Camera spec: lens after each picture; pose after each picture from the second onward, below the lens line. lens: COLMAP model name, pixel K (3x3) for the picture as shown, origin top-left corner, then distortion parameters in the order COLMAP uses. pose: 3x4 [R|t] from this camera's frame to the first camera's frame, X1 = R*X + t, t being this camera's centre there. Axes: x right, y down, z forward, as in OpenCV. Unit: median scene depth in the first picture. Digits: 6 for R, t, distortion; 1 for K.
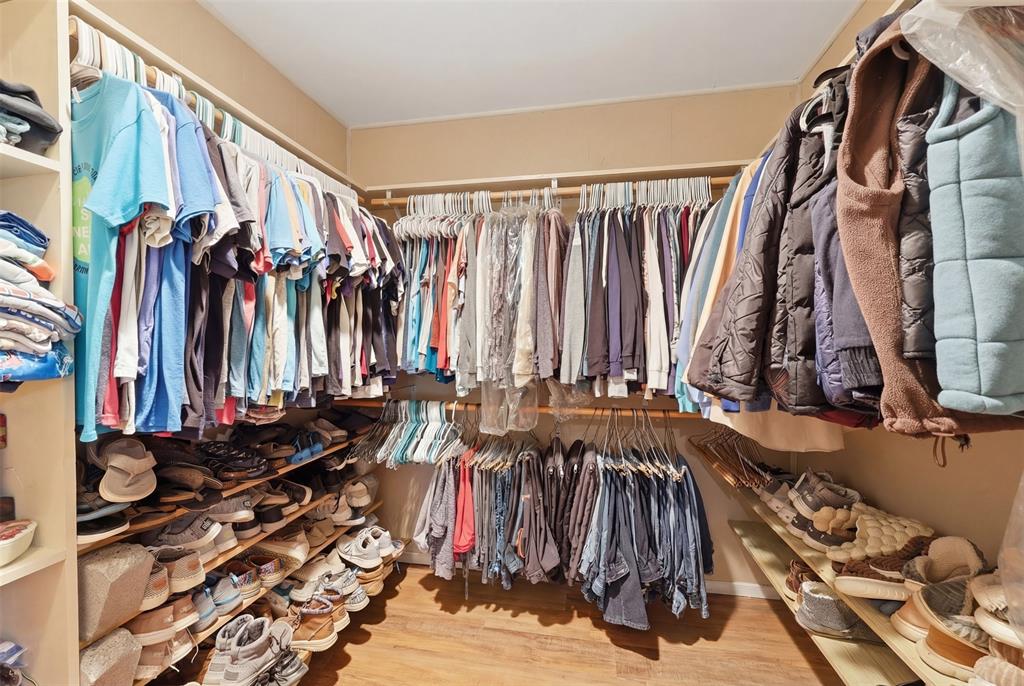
lens RADIAL K [[482.2, 0, 512.2], [0, 482.2, 340.7], [0, 0, 1]] dist [0.001908, -0.000422]
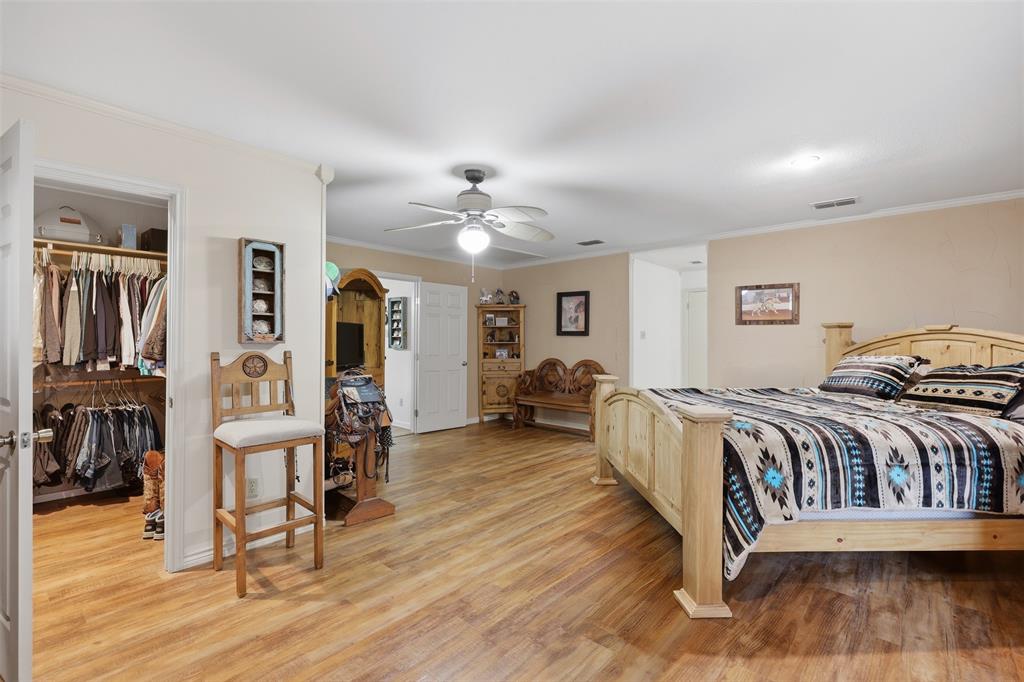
lens RADIAL K [[482.2, 0, 516.2], [0, 482.2, 340.1], [0, 0, 1]] dist [0.001908, -0.000422]
pose [[0.567282, -0.001933, 0.823521, -0.423852], [0.002487, 0.999997, 0.000634, -0.004572], [-0.823520, 0.001688, 0.567285, -1.427036]]
